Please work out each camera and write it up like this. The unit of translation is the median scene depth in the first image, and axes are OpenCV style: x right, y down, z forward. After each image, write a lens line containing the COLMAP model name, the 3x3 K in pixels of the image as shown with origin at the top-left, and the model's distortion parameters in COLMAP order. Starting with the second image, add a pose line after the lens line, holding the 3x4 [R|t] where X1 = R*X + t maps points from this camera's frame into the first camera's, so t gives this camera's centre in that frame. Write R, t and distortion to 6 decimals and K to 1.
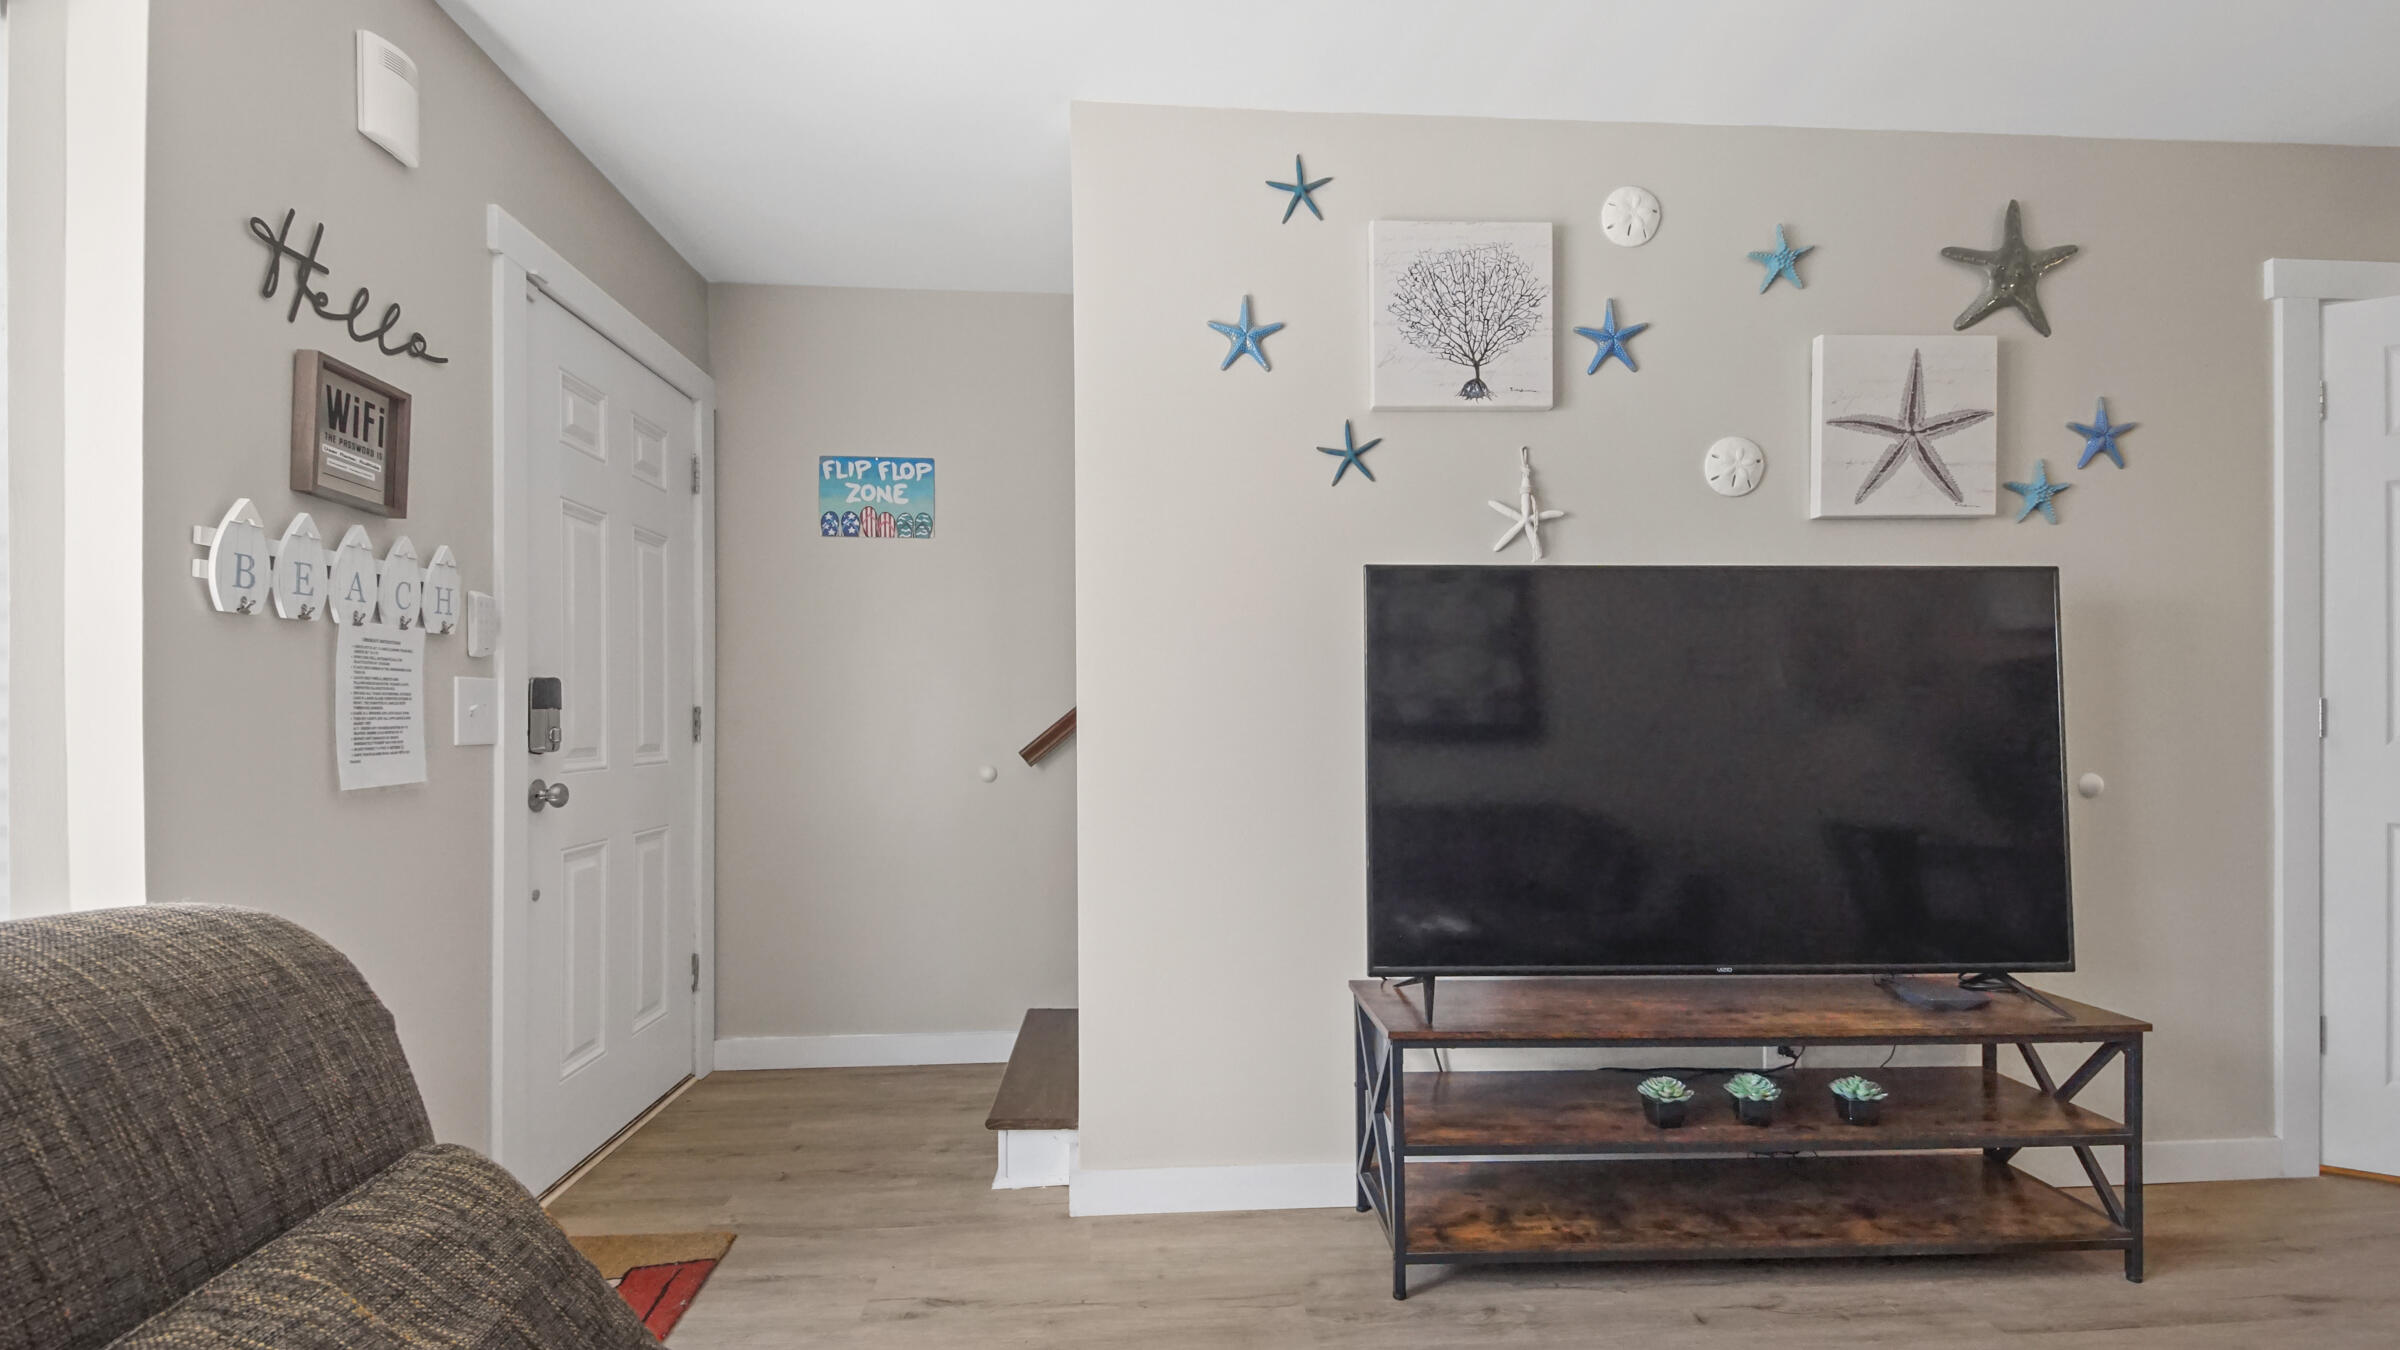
lens RADIAL K [[1075.4, 0, 1216.5], [0, 1075.4, 726.6], [0, 0, 1]] dist [0.026447, -0.016856]
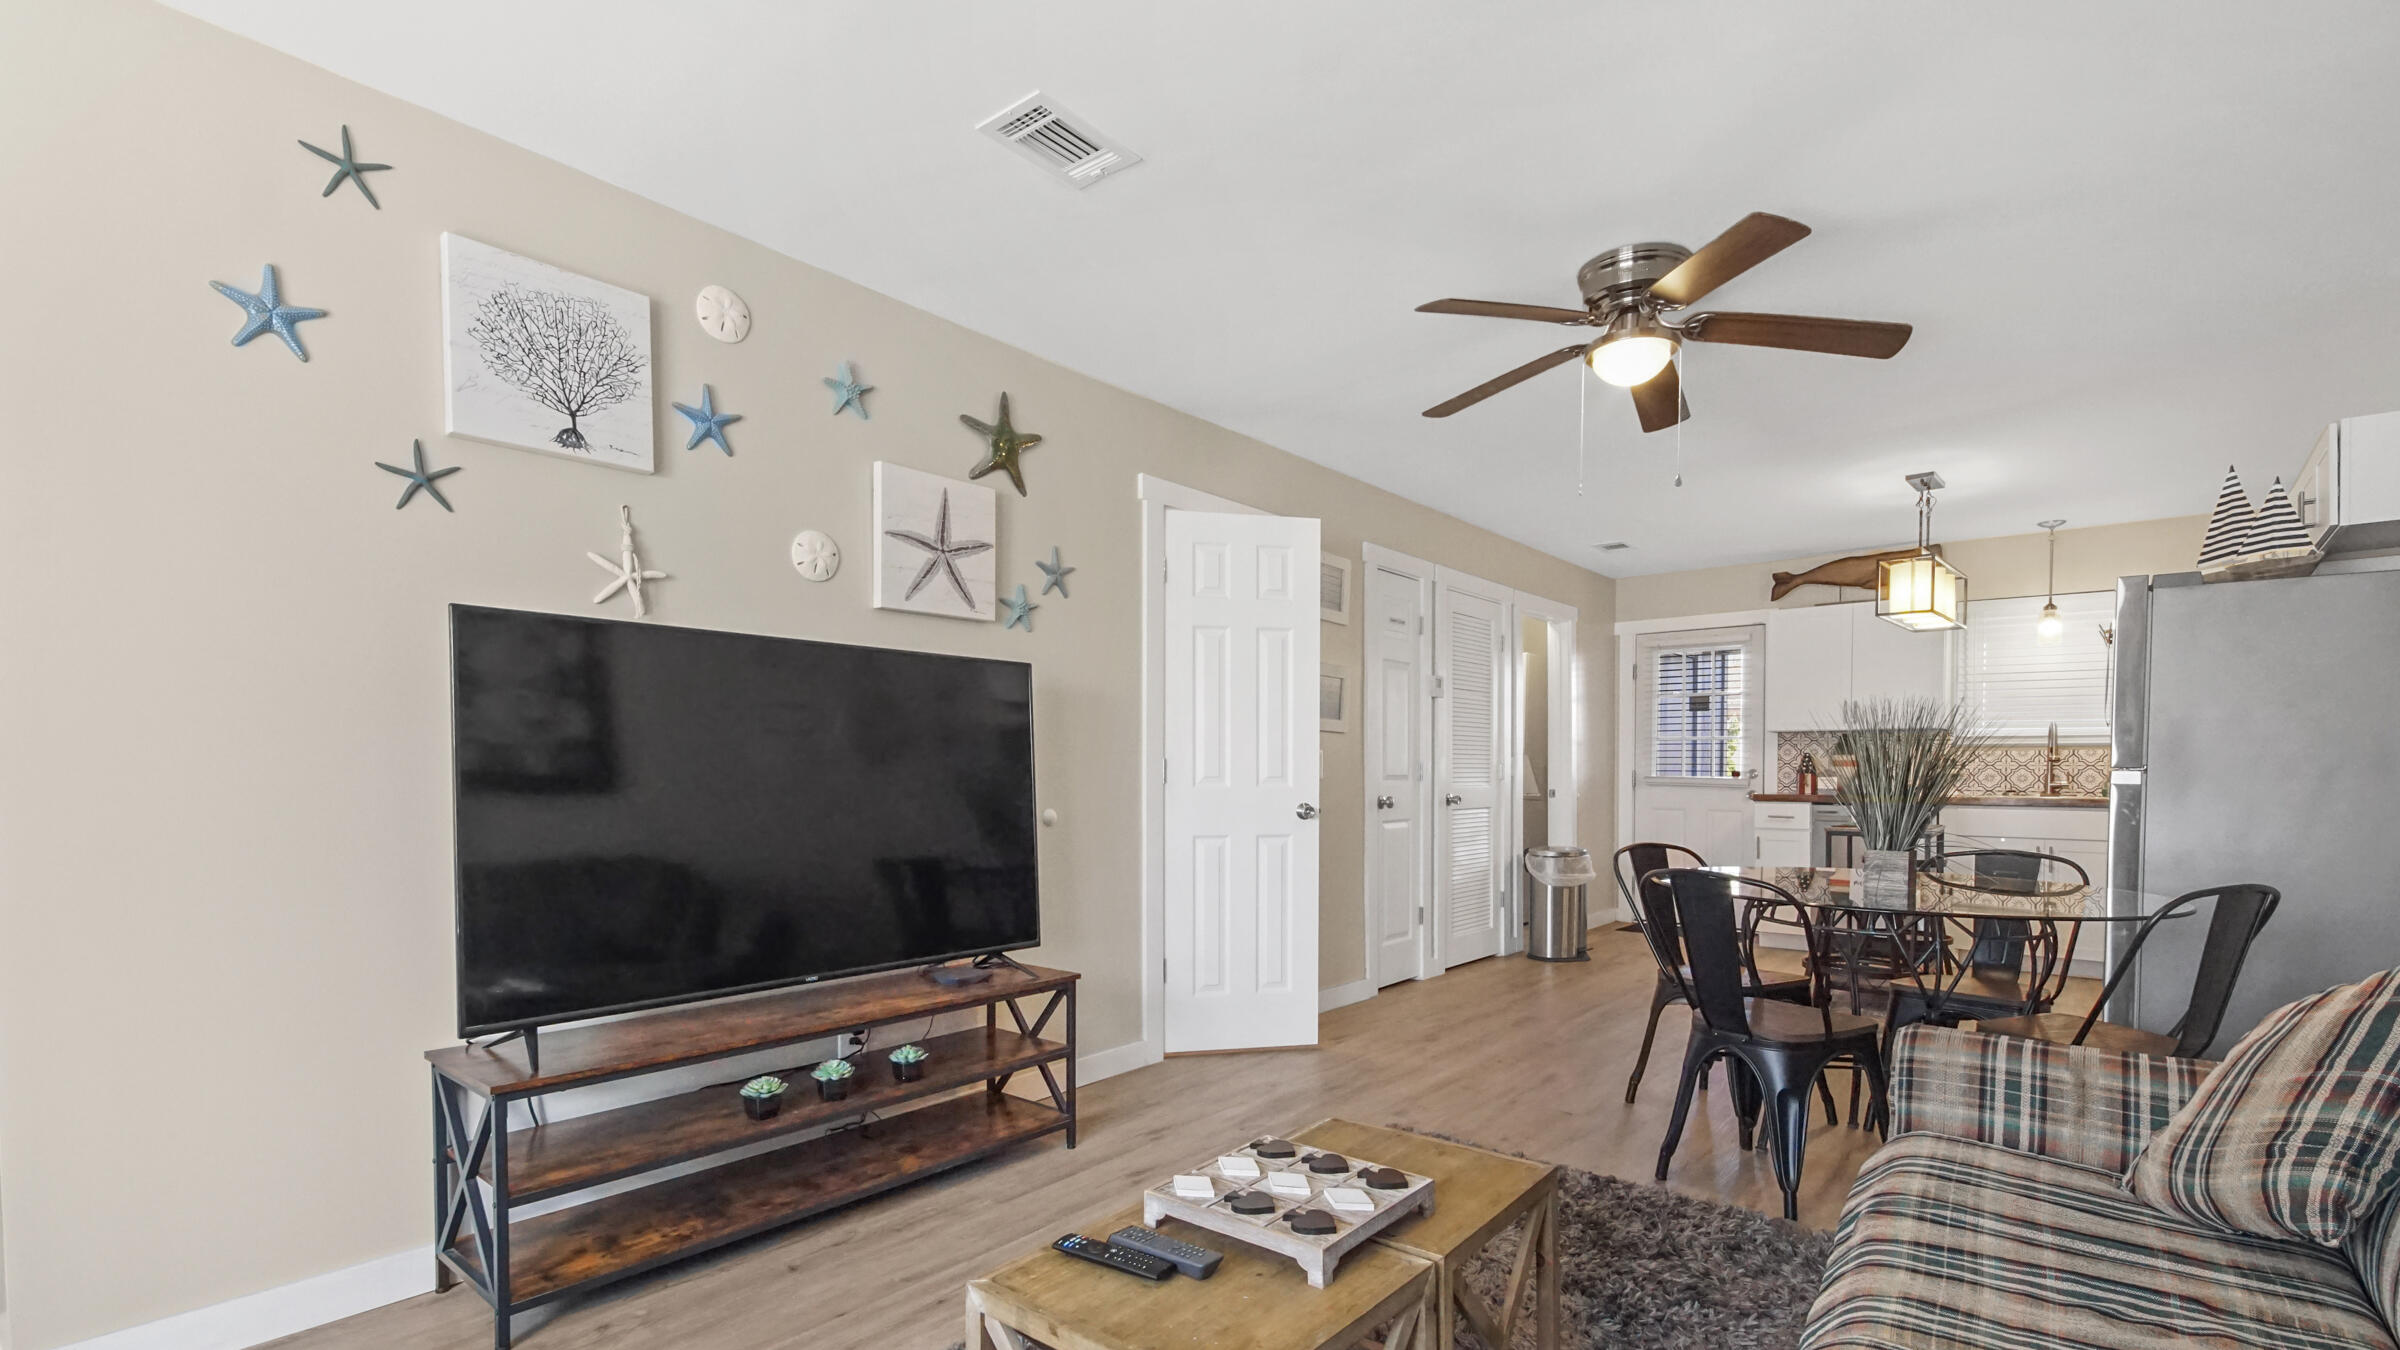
lens RADIAL K [[1075.4, 0, 1142.1], [0, 1075.4, 783.3], [0, 0, 1]] dist [0.026447, -0.016856]
pose [[0.725186, -0.003876, 0.688542, -0.080853], [-0.000353, 0.999982, 0.006000, 0.001222], [-0.688553, -0.004594, 0.725172, -0.110374]]
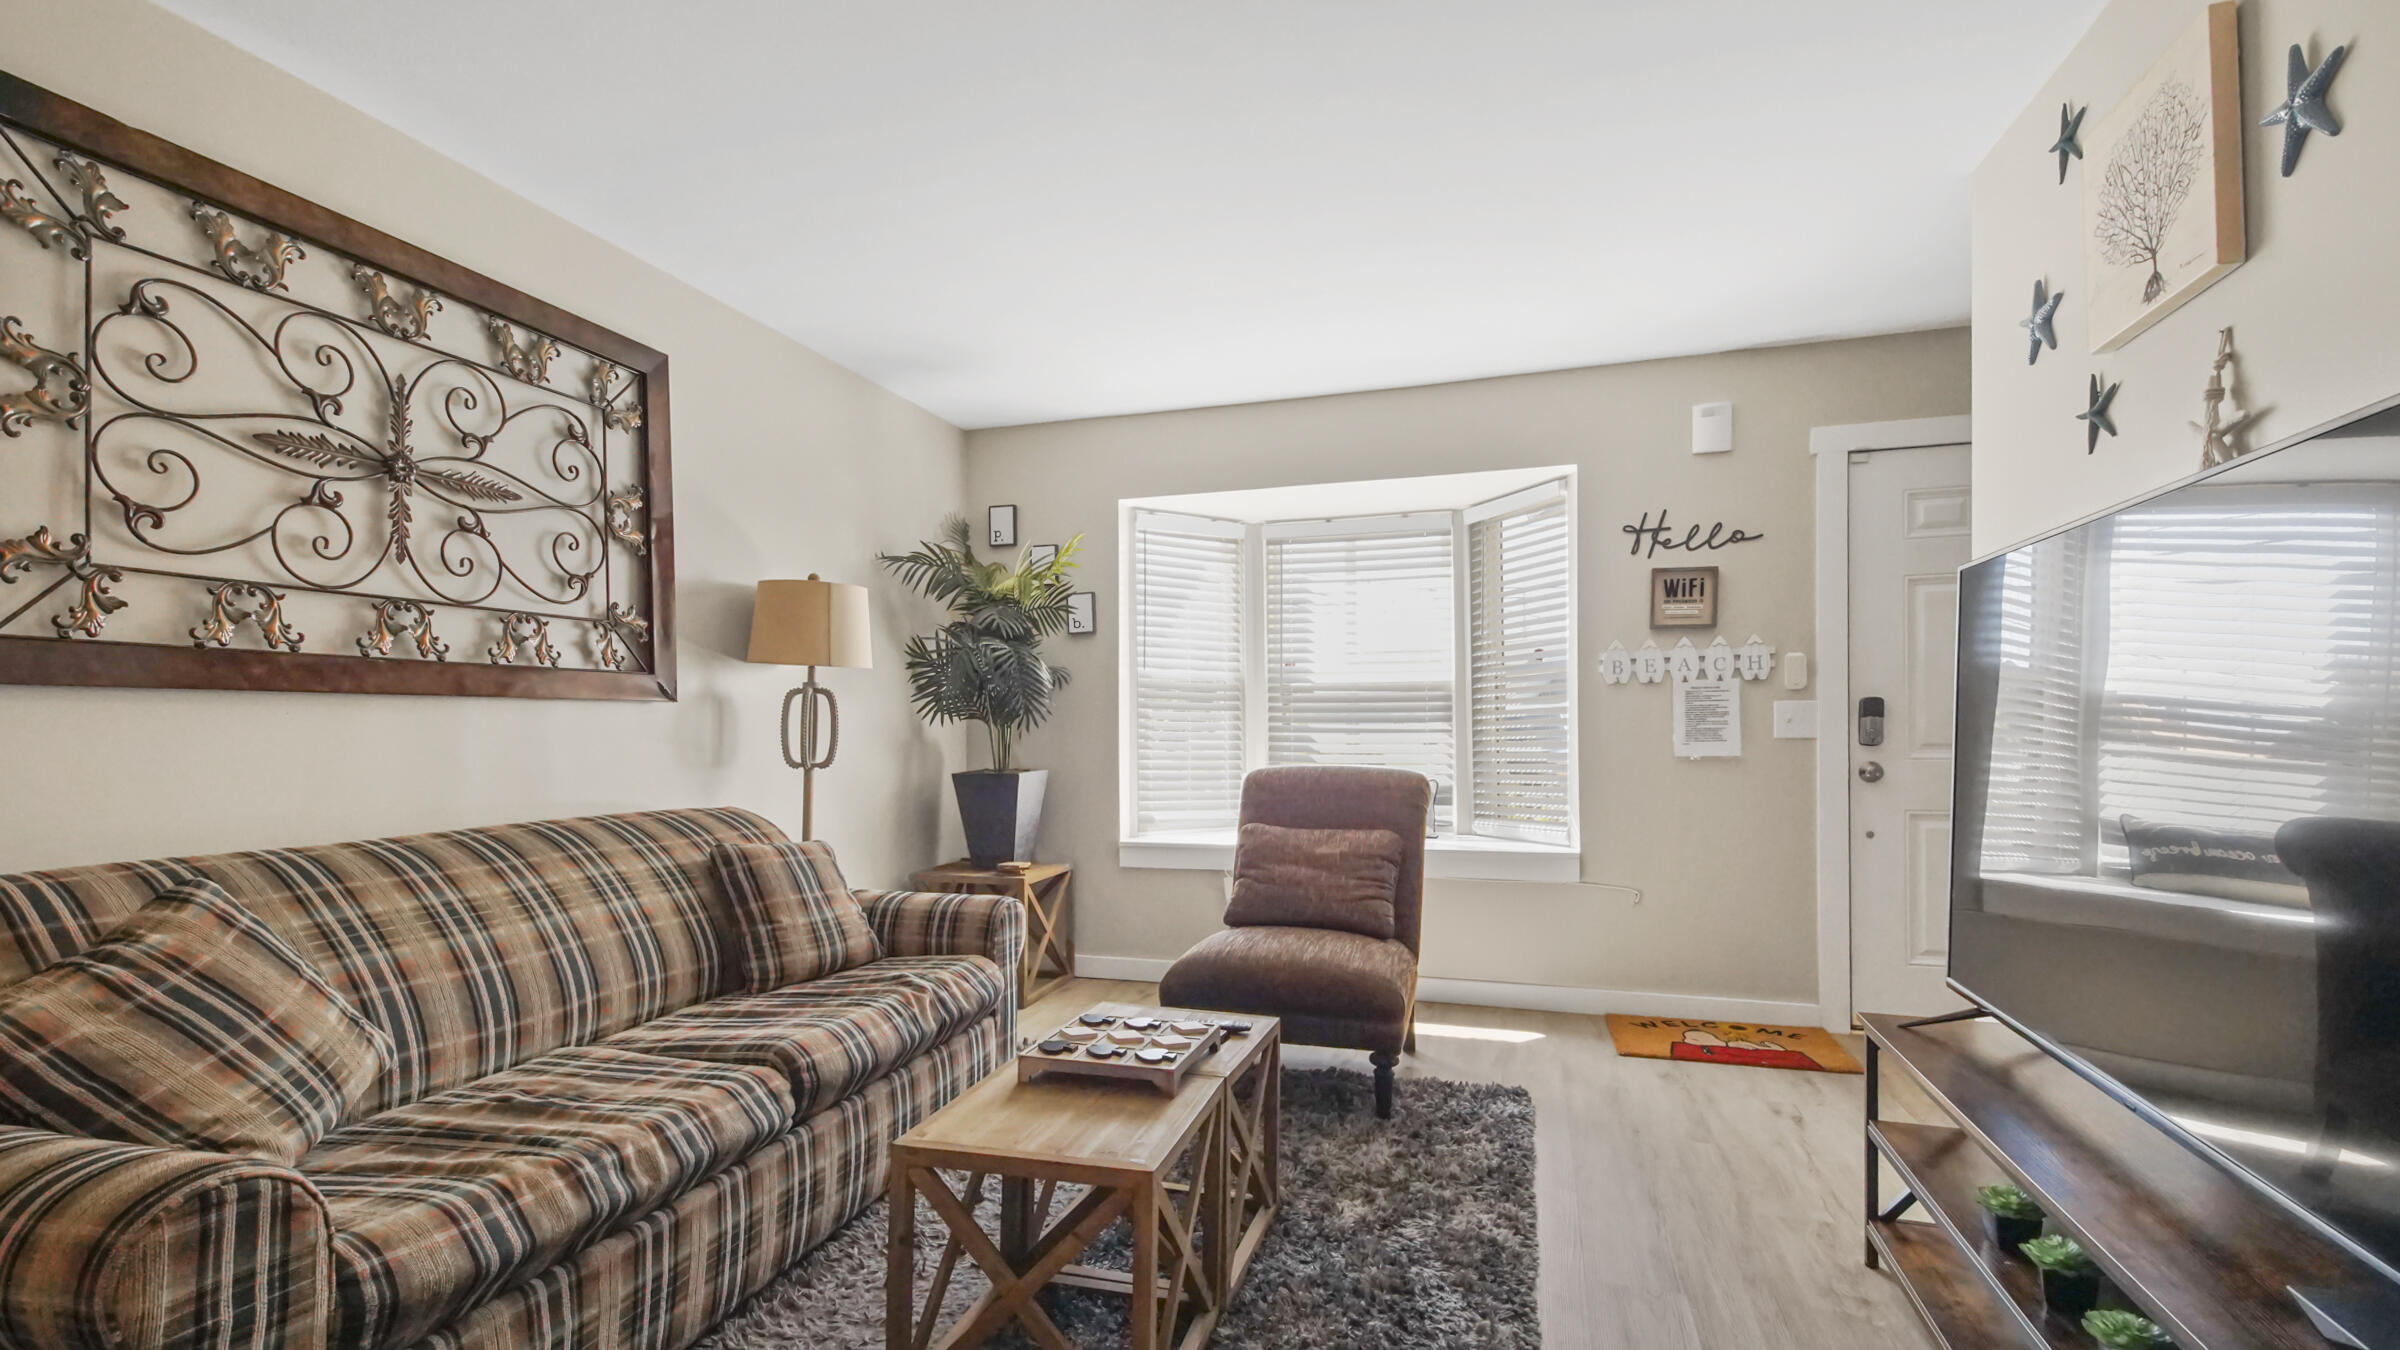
lens RADIAL K [[1075.4, 0, 1189.9], [0, 1075.4, 733.3], [0, 0, 1]] dist [0.026447, -0.016856]
pose [[-0.374362, 0.009045, -0.927238, 1.384484], [-0.001242, 0.999947, 0.010256, -0.008513], [0.927282, 0.004991, -0.374331, 0.761332]]
